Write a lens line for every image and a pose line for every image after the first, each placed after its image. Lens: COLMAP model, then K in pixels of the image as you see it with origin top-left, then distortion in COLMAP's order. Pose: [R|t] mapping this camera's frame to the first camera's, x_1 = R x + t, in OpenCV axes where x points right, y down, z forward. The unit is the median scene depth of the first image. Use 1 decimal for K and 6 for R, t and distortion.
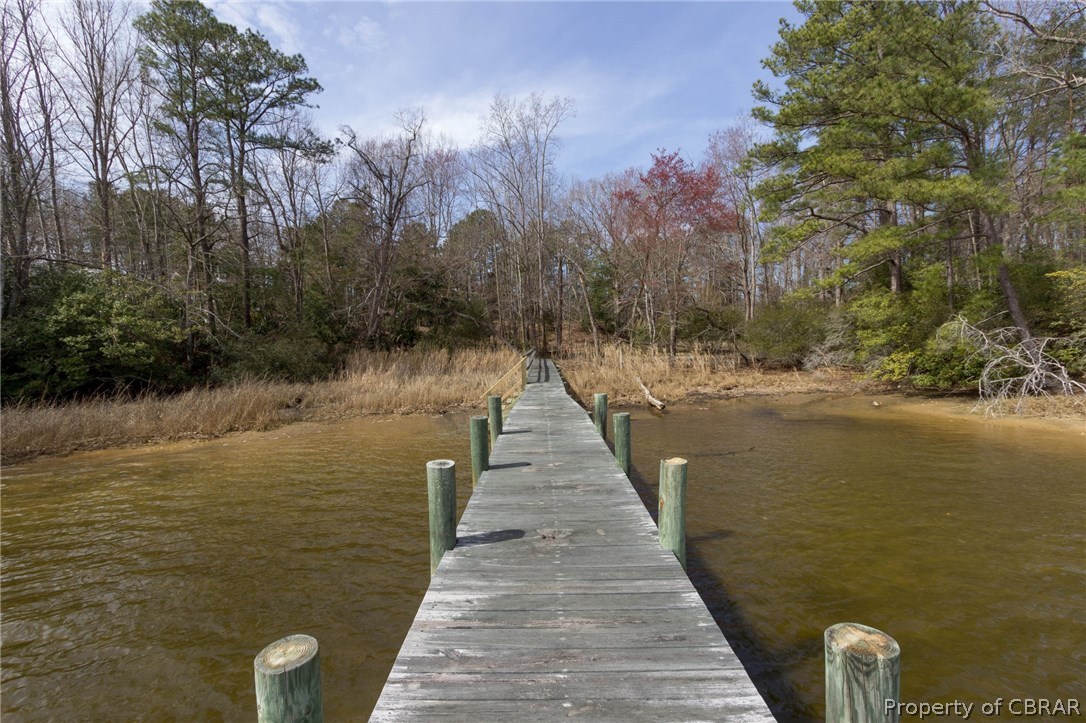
lens RADIAL K [[492.3, 0, 543.0], [0, 492.3, 361.5], [0, 0, 1]] dist [-0.000042, 0.000702]
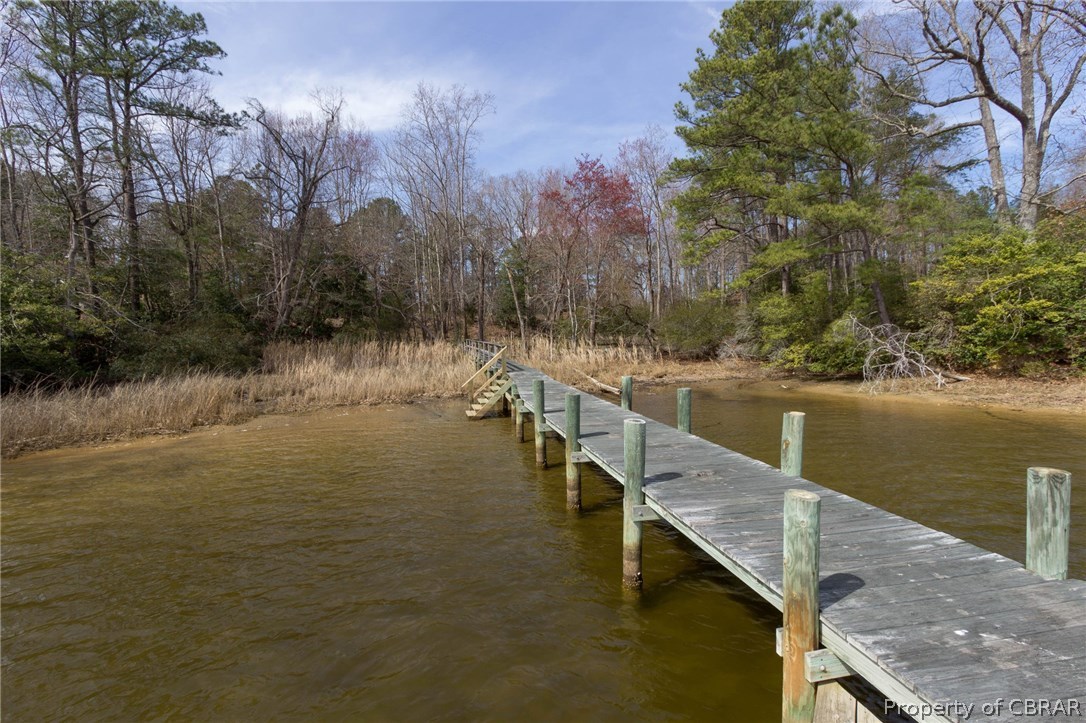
lens RADIAL K [[490.6, 0, 543.0], [0, 490.6, 361.5], [0, 0, 1]] dist [0.003322, 0.000485]
pose [[0.976914, -0.005039, 0.213574, -0.114557], [0.002468, 0.999921, 0.012302, 0.005379], [-0.213619, -0.011491, 0.976849, -0.033310]]
